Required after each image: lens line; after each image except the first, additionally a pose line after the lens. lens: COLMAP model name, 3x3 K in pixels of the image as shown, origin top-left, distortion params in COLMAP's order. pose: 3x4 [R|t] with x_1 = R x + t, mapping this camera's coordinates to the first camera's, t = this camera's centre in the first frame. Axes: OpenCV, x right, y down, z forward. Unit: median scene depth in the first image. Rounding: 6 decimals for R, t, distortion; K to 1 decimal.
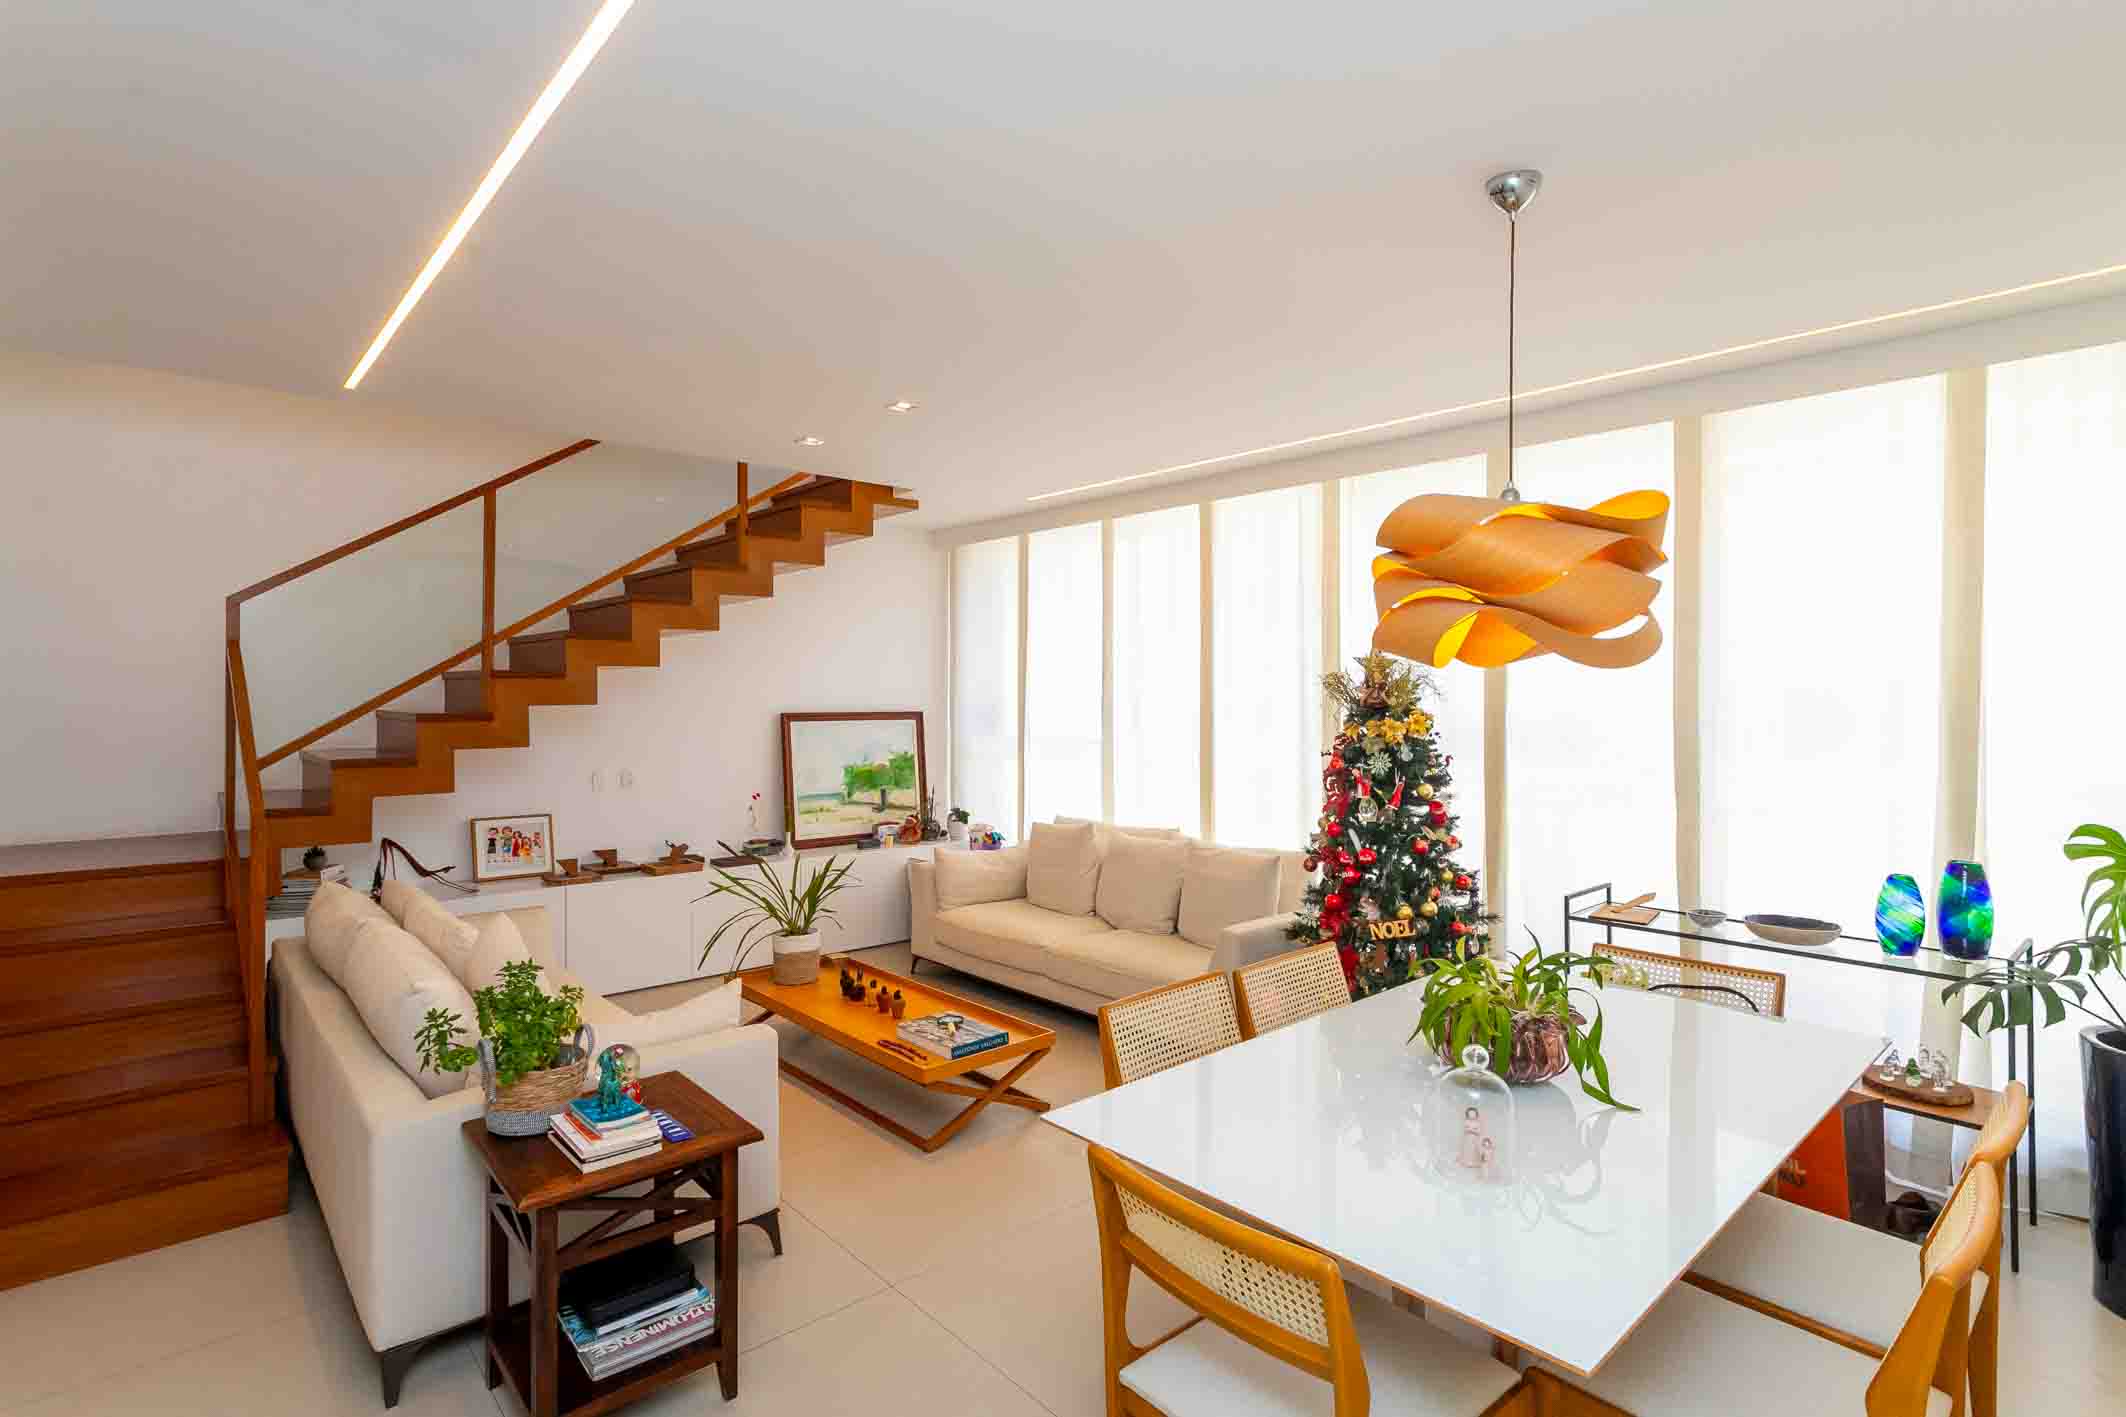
lens RADIAL K [[1028.1, 0, 1070.4], [0, 1028.1, 705.0], [0, 0, 1]] dist [-0.000491, 0.003013]
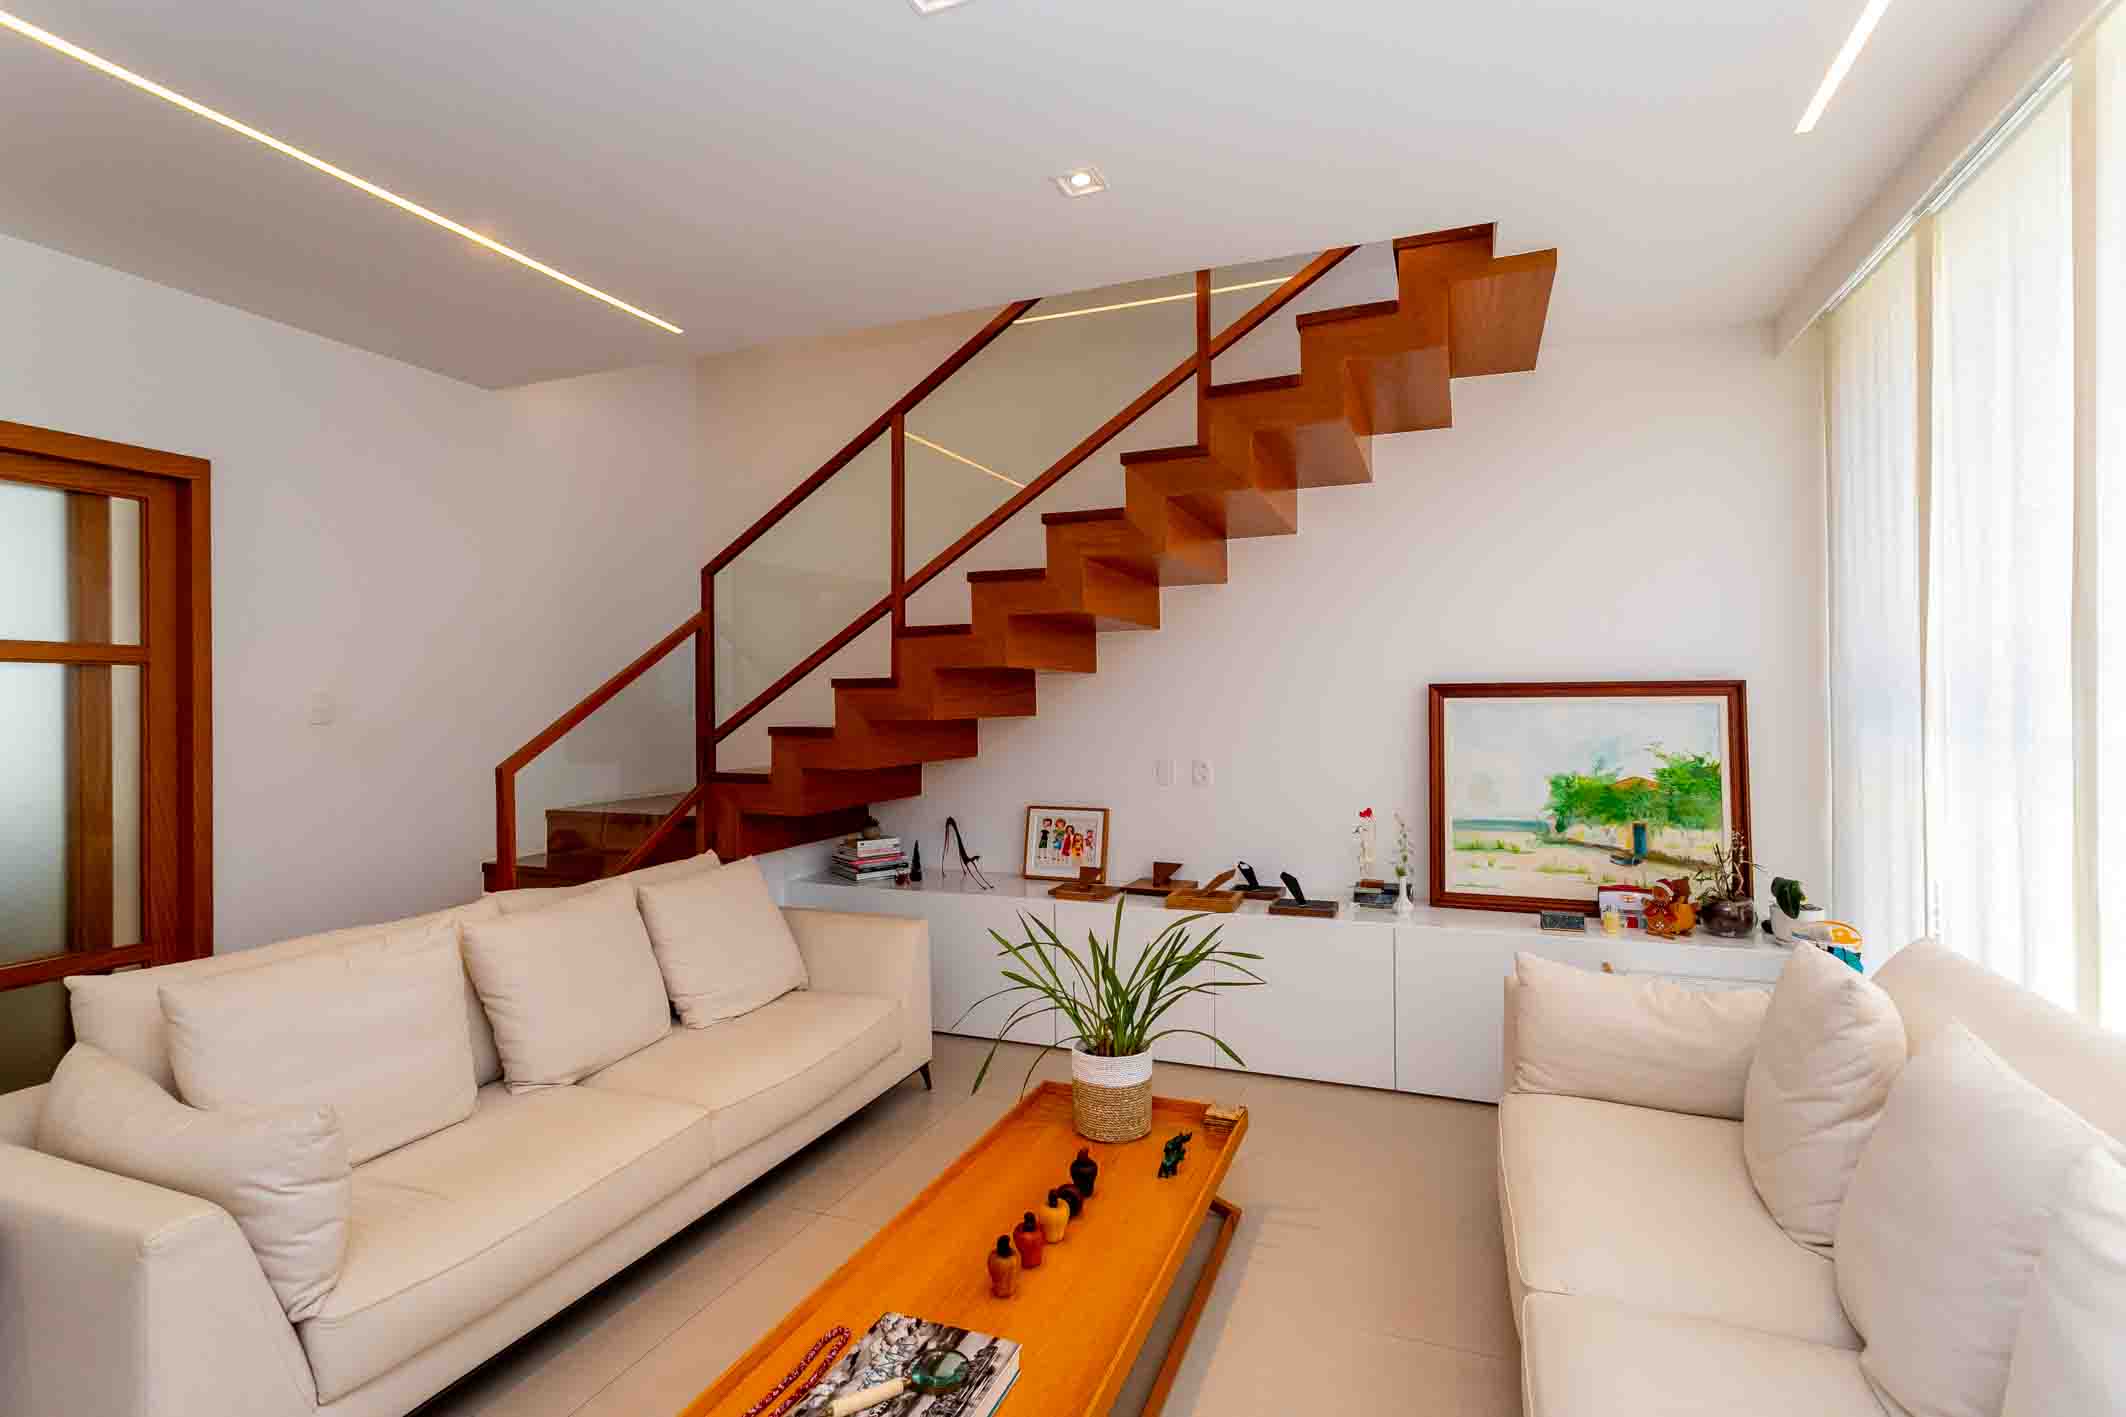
lens RADIAL K [[1028.1, 0, 1060.0], [0, 1028.1, 697.8], [0, 0, 1]] dist [-0.000491, 0.003013]
pose [[0.450717, -0.003759, -0.892659, 0.168684], [0.001156, 0.999993, -0.003628, 0.017679], [0.892666, 0.000603, 0.450718, 0.500470]]
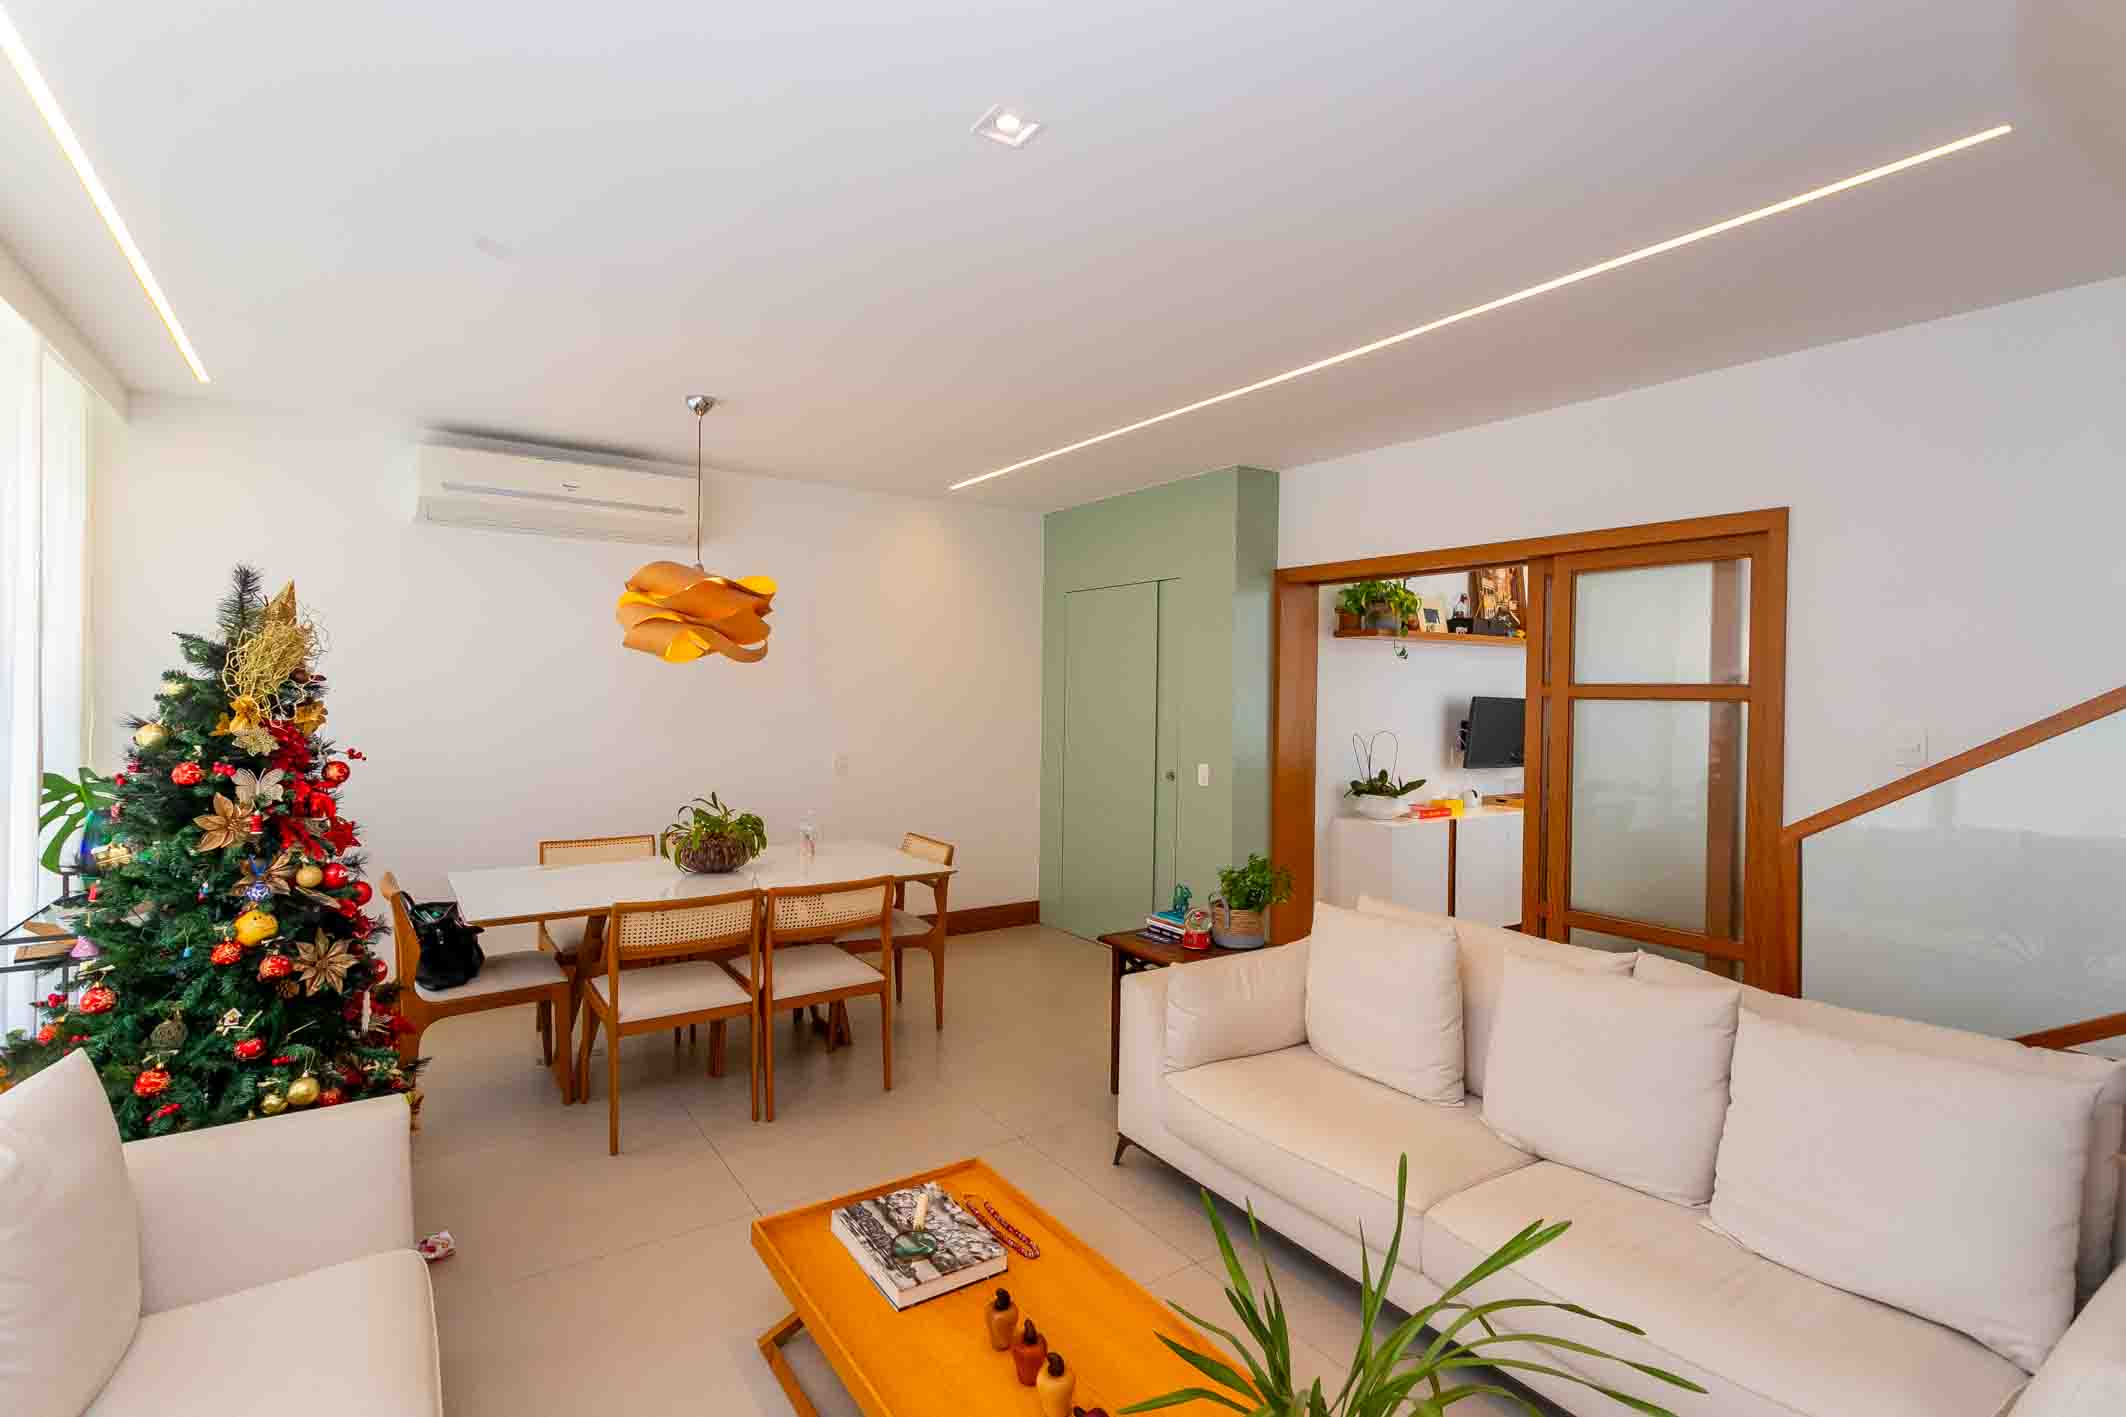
lens RADIAL K [[1028.1, 0, 1067.0], [0, 1028.1, 698.8], [0, 0, 1]] dist [-0.000491, 0.003013]
pose [[-0.990729, -0.022220, 0.134024, -0.134440], [-0.021835, 0.999752, 0.004340, 0.005344], [-0.134088, 0.001373, -0.990969, 0.876111]]
